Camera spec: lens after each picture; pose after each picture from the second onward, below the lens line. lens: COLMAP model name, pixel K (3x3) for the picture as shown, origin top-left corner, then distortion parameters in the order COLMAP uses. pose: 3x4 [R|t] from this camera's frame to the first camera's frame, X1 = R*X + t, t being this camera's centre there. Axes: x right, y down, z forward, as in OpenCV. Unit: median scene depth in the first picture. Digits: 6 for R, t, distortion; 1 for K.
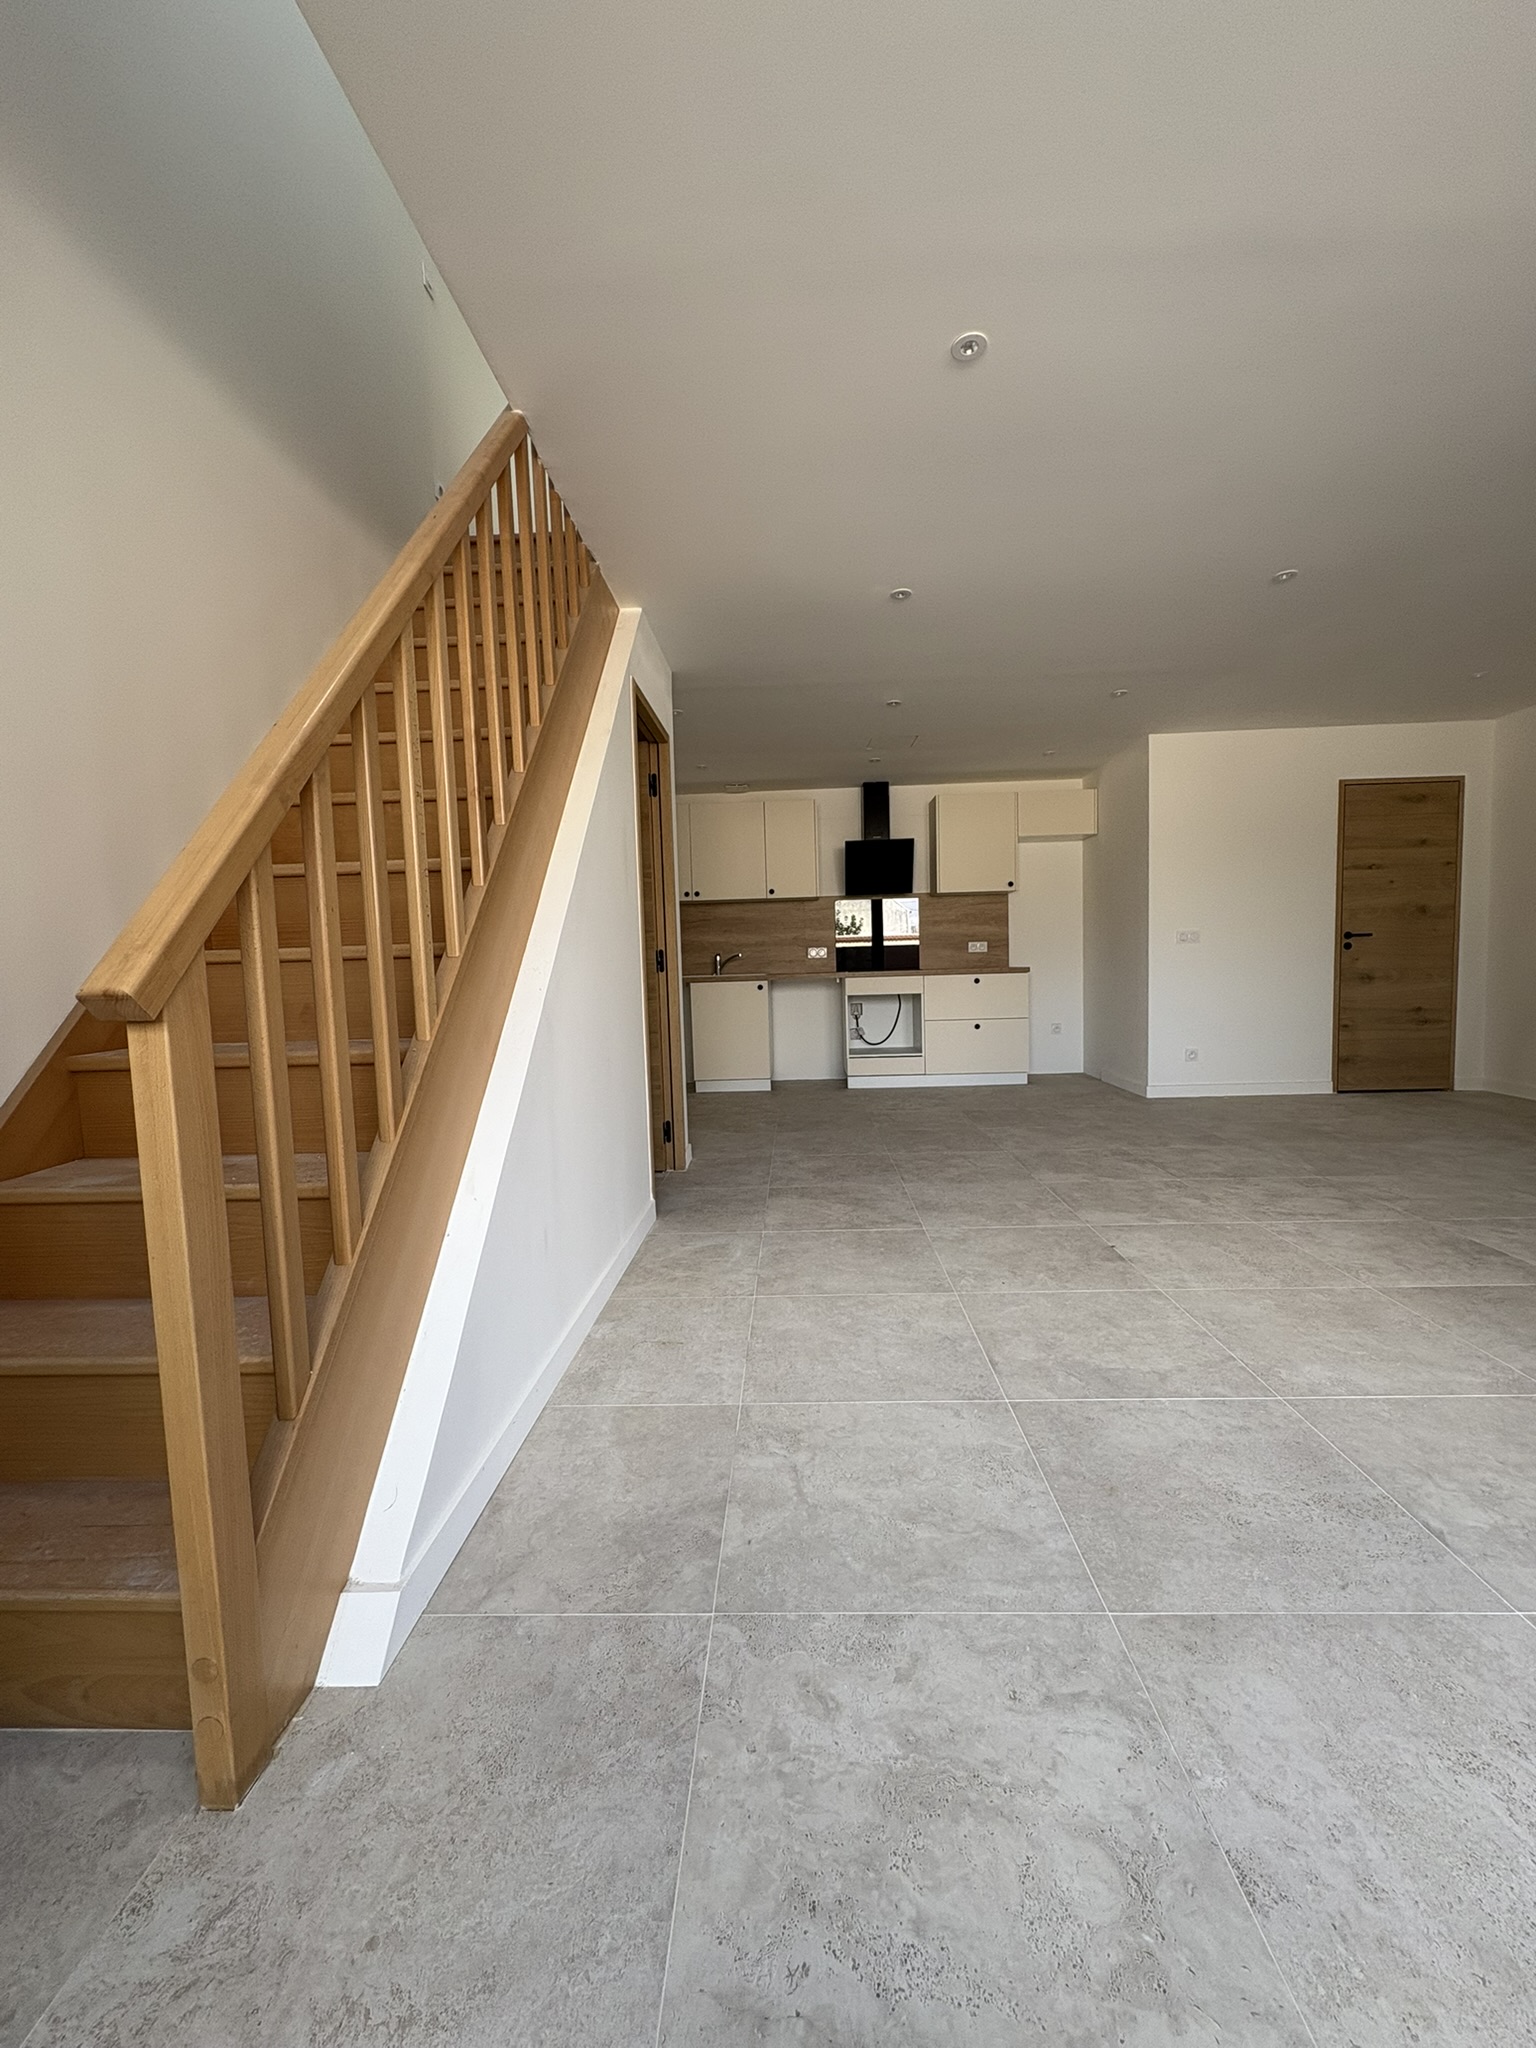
lens RADIAL K [[818.0, 0, 770.3], [0, 818.0, 1016.5], [0, 0, 1]] dist [-0.001262, 0.000779]
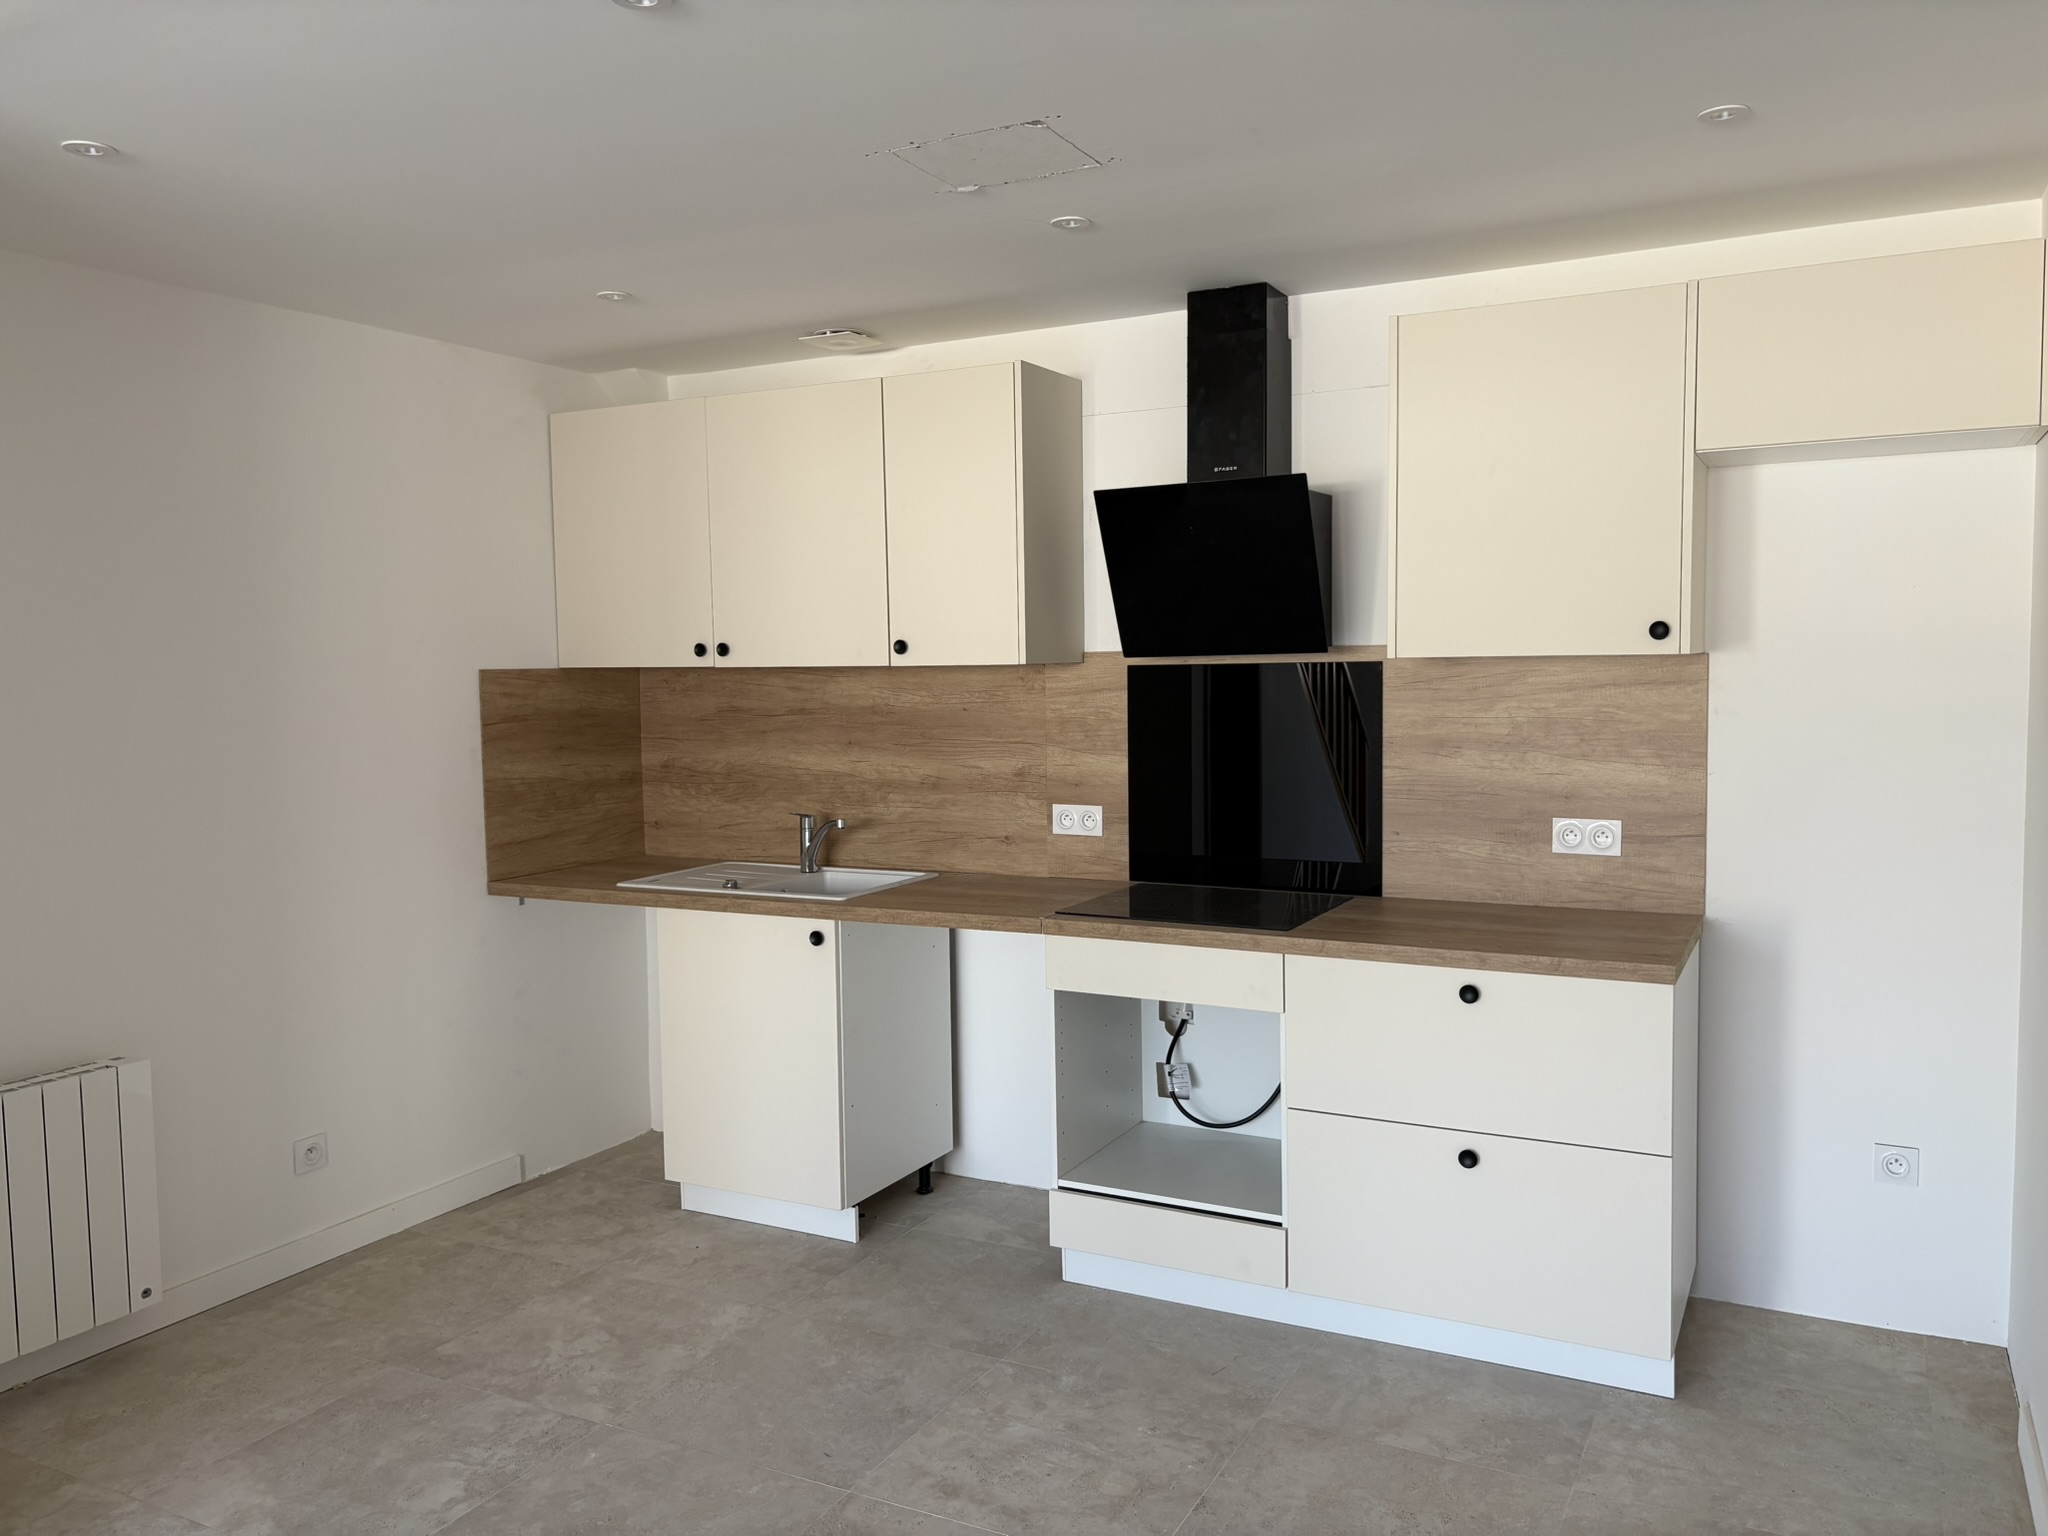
lens RADIAL K [[1553.4, 0, 1016.3], [0, 1553.4, 762.0], [0, 0, 1]] dist [0.044112, -0.017940]
pose [[0.898407, 0.043307, -0.437023, 0.674825], [-0.035167, 0.999025, 0.026705, -0.255788], [0.437753, -0.008624, 0.899054, 0.922670]]
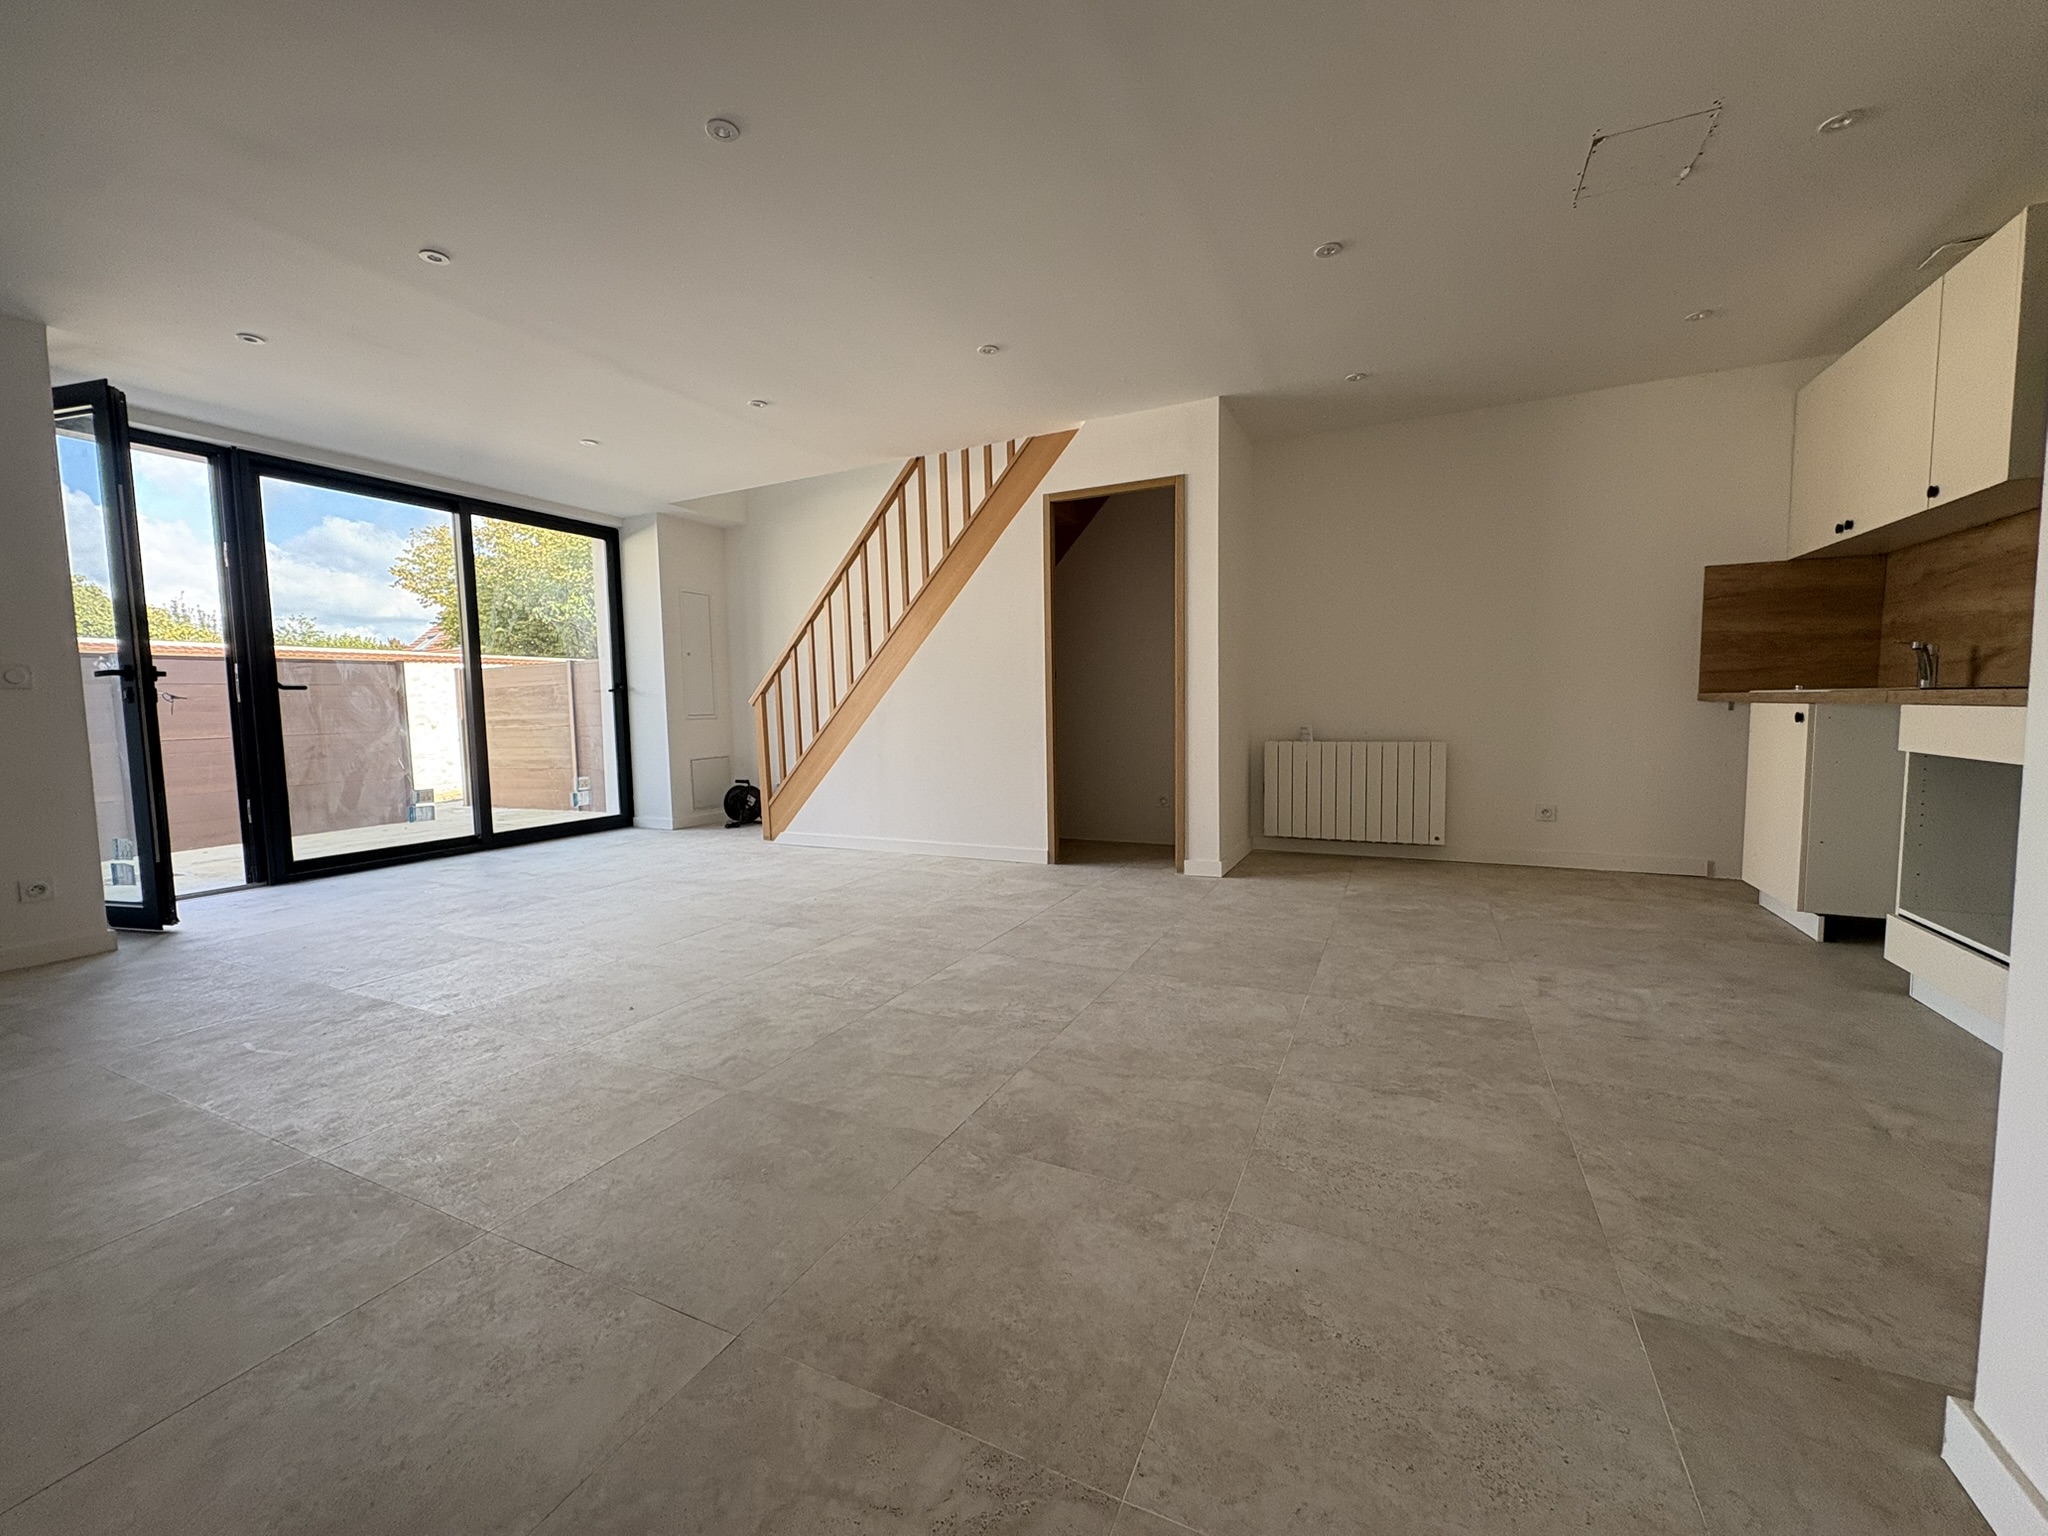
lens RADIAL K [[818.0, 0, 1024.4], [0, 818.0, 765.1], [0, 0, 1]] dist [-0.001262, 0.000779]
pose [[-0.404300, 0.105834, -0.908483, 1.209499], [-0.024700, 0.991657, 0.126516, -0.114160], [0.914293, 0.073590, -0.398313, 1.557737]]
